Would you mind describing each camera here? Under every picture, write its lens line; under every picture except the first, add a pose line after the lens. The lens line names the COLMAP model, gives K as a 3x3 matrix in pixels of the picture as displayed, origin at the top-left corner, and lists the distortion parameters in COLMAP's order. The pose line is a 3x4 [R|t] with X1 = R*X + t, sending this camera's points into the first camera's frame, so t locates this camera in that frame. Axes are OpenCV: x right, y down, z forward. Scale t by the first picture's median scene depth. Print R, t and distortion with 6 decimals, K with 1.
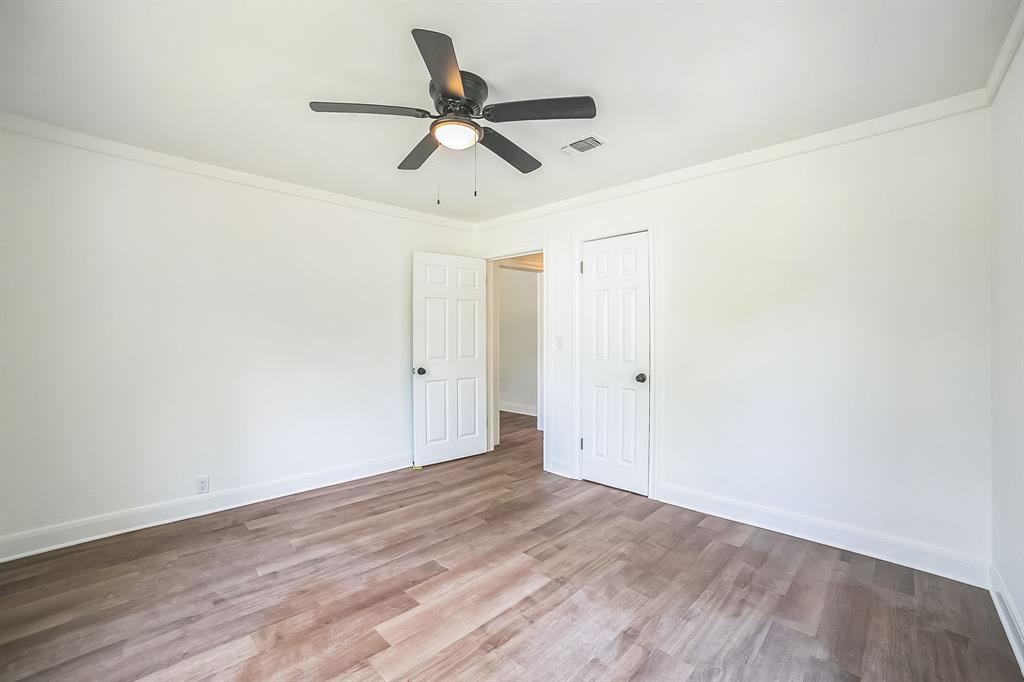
lens RADIAL K [[422.1, 0, 512.0], [0, 422.1, 341.0], [0, 0, 1]] dist [-0.106641, 0.035322]
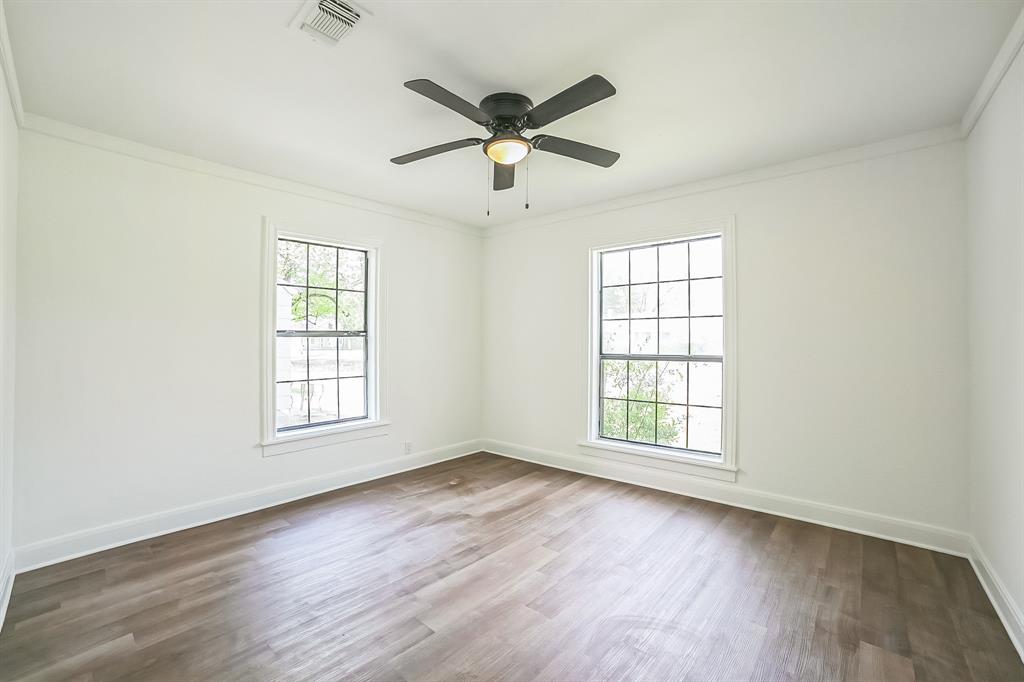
lens RADIAL K [[422.9, 0, 511.5], [0, 422.9, 330.4], [0, 0, 1]] dist [-0.093289, 0.029795]
pose [[-0.998207, -0.000968, -0.059844, -0.061339], [0.000364, 0.999753, -0.022236, -0.007837], [0.059850, -0.022218, -0.997960, 1.604249]]
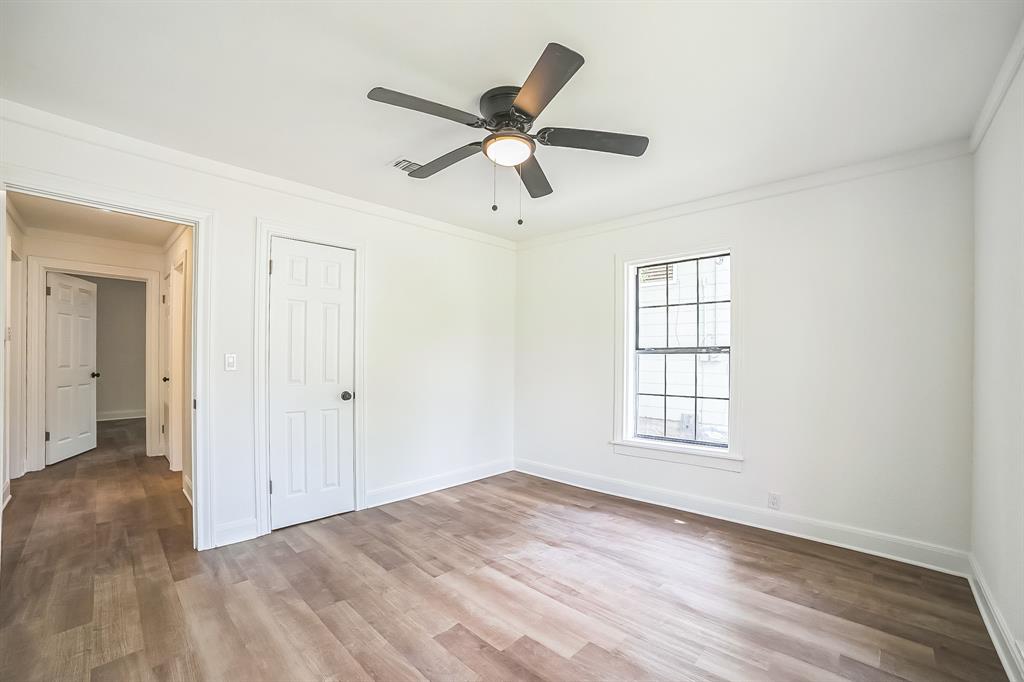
lens RADIAL K [[427.6, 0, 520.1], [0, 427.6, 356.0], [0, 0, 1]] dist [-0.108058, 0.037563]
pose [[-0.030417, -0.001179, 0.999537, -0.882699], [-0.001944, 0.999997, 0.001121, -0.010134], [-0.999535, -0.001909, -0.030420, 0.765113]]
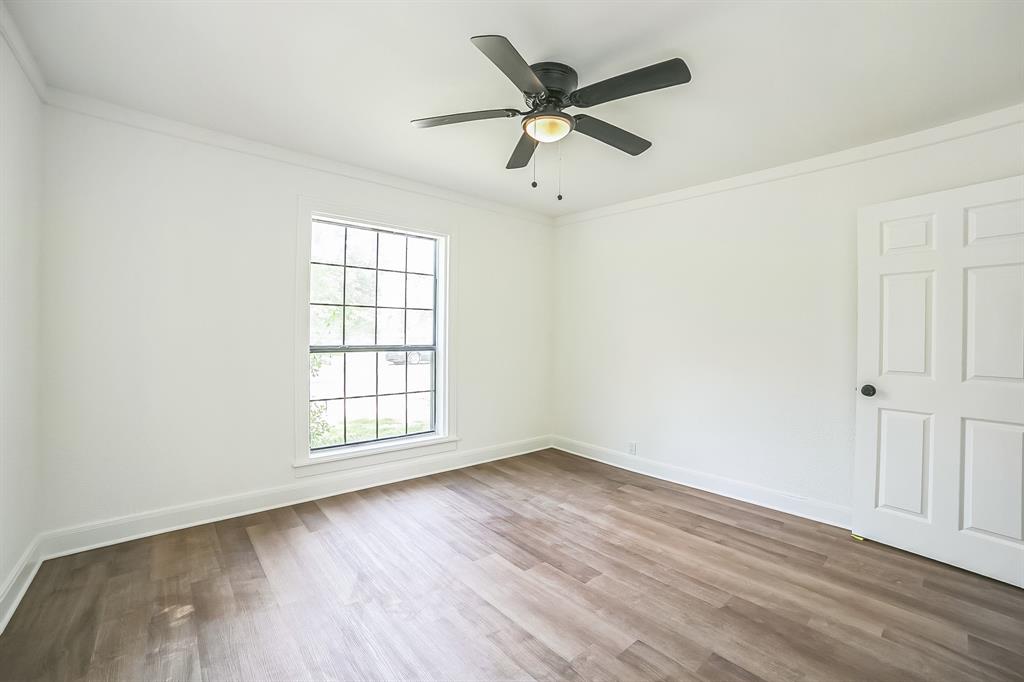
lens RADIAL K [[422.1, 0, 512.0], [0, 422.1, 341.0], [0, 0, 1]] dist [-0.106641, 0.035322]
pose [[-0.076823, 0.014054, -0.996946, 0.662229], [-0.022742, 0.999616, 0.015844, -0.003607], [0.996785, 0.023890, -0.076473, 0.760957]]
